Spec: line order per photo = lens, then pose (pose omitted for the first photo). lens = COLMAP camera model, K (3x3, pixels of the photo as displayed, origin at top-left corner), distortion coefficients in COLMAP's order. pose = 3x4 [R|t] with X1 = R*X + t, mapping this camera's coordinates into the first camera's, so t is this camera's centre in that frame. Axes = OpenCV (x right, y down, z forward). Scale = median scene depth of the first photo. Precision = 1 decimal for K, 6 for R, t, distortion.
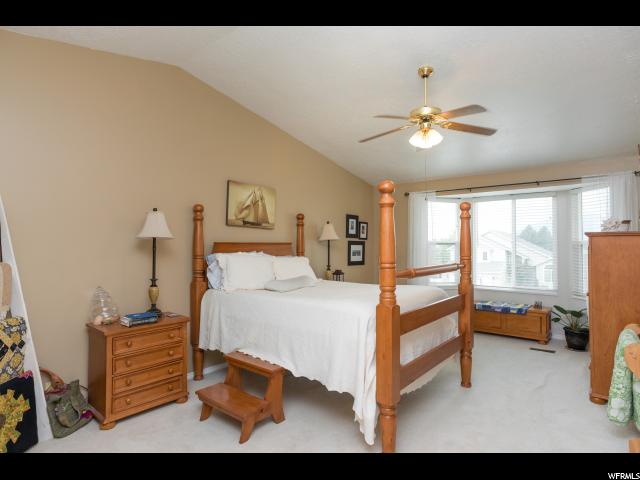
lens RADIAL K [[362.2, 0, 318.5], [0, 362.2, 240.5], [0, 0, 1]] dist [-0.054728, 0.053625]
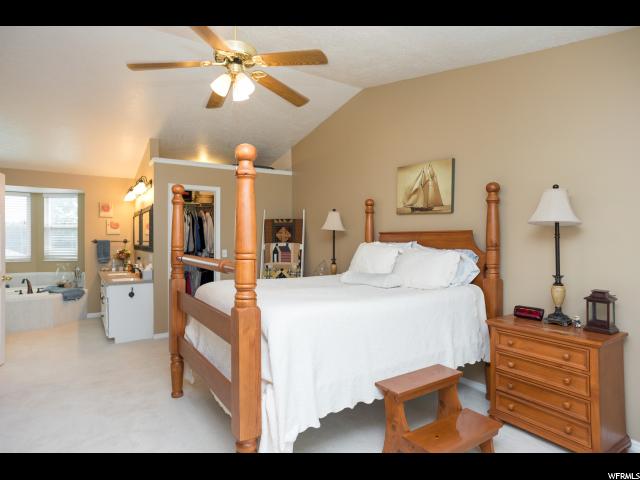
lens RADIAL K [[362.2, 0, 318.5], [0, 362.2, 240.5], [0, 0, 1]] dist [-0.054728, 0.053625]
pose [[-0.297028, 0.012773, -0.954783, 0.697558], [0.012772, 0.999874, 0.009403, 0.015734], [0.954783, -0.009402, -0.297153, 1.015562]]
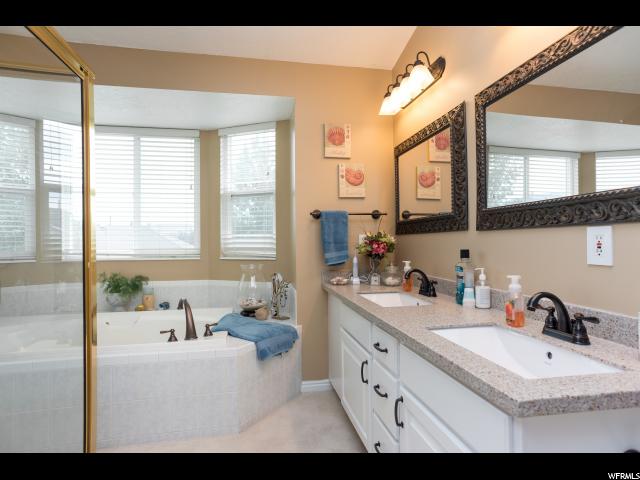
lens RADIAL K [[362.2, 0, 318.5], [0, 362.2, 240.5], [0, 0, 1]] dist [-0.054728, 0.053625]
pose [[-0.647511, 0.014961, -0.761909, 0.461112], [0.021081, 0.999776, 0.001716, 0.034138], [0.761764, -0.014951, -0.647682, 0.687098]]
